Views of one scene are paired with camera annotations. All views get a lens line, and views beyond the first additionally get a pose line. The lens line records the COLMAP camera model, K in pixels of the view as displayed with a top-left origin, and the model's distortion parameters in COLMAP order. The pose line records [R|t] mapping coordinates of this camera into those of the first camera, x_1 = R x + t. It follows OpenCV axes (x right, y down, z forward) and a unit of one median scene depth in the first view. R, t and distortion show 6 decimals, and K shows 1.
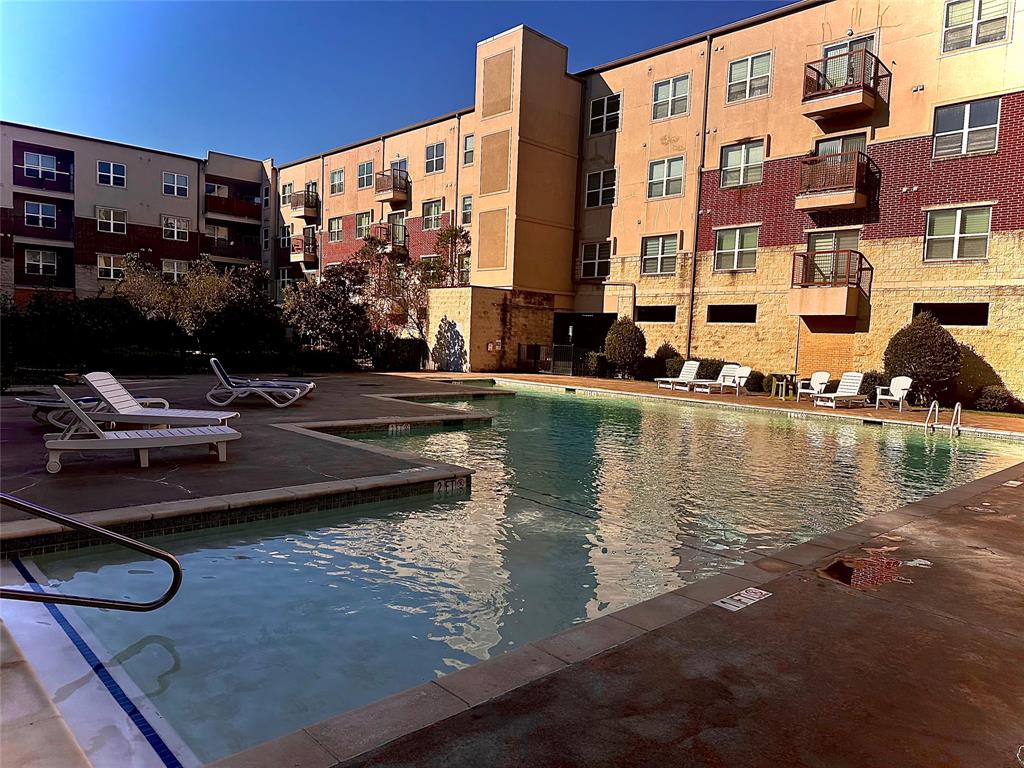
lens RADIAL K [[705.7, 0, 514.9], [0, 705.7, 403.1], [0, 0, 1]] dist [0.069563, -0.107722]
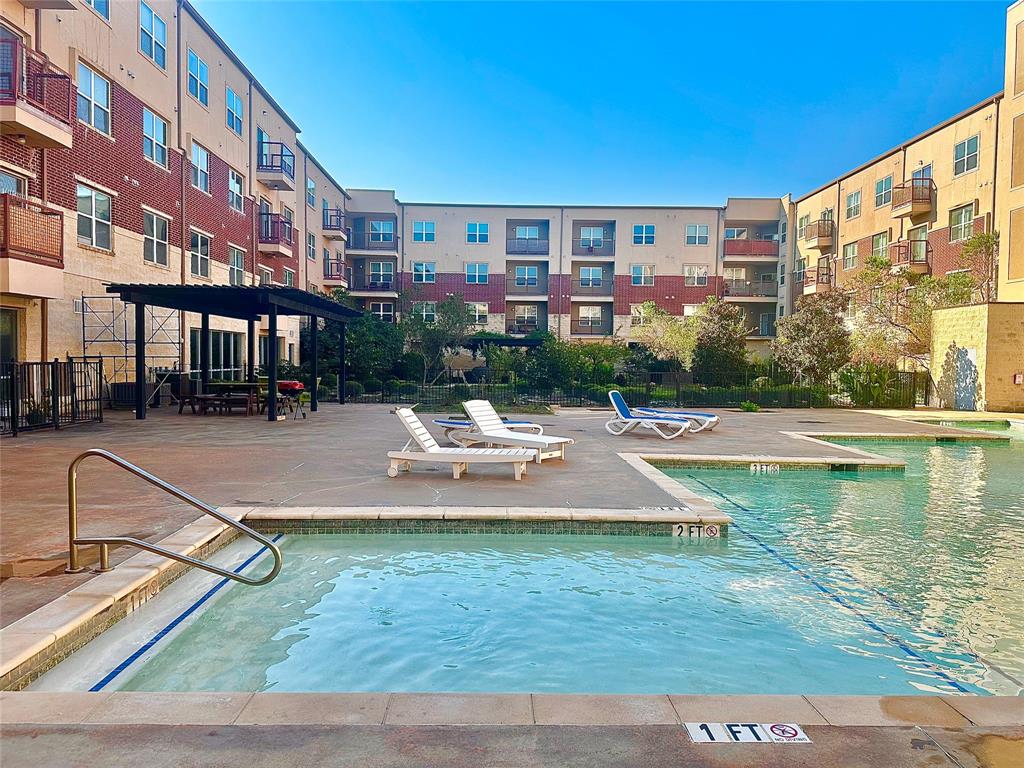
lens RADIAL K [[711.5, 0, 511.9], [0, 711.5, 377.8], [0, 0, 1]] dist [0.075460, -0.088506]
pose [[0.731563, -0.013256, -0.681645, 0.068216], [-0.047006, 0.996451, -0.069826, 0.000022], [0.680152, 0.083123, 0.728343, 0.035814]]
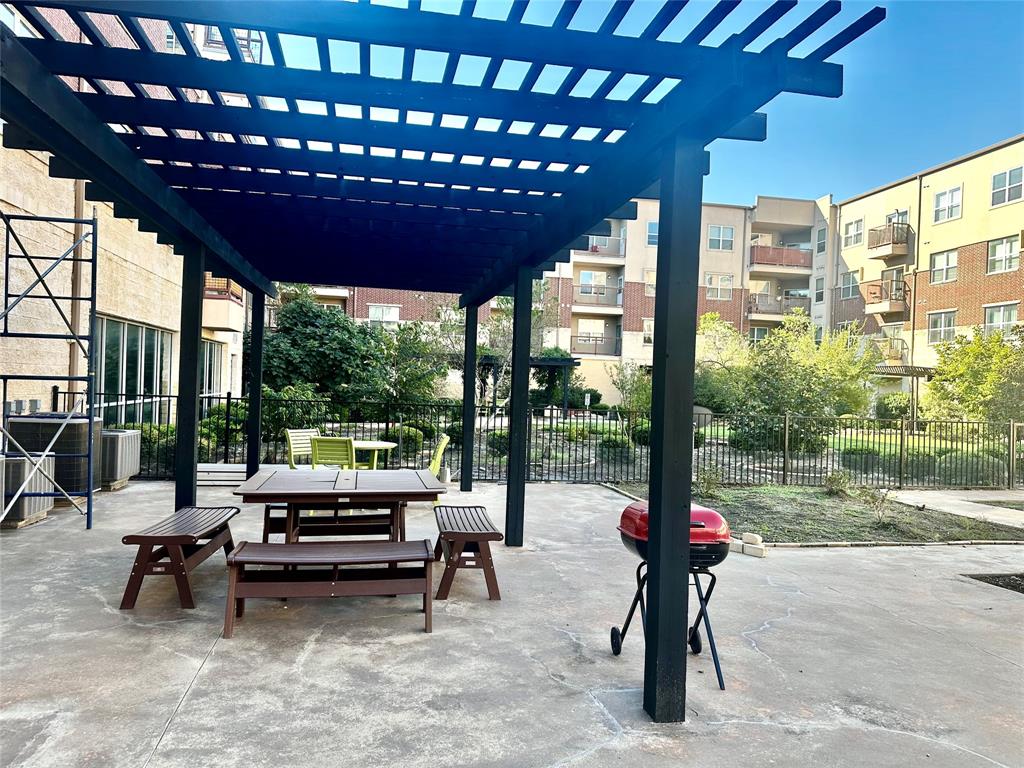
lens RADIAL K [[711.5, 0, 511.9], [0, 711.5, 377.8], [0, 0, 1]] dist [0.075460, -0.088506]
pose [[0.841762, -0.014978, -0.539641, -0.249819], [-0.051583, 0.992810, -0.108018, -0.023912], [0.537379, 0.118762, 0.834937, 0.146065]]
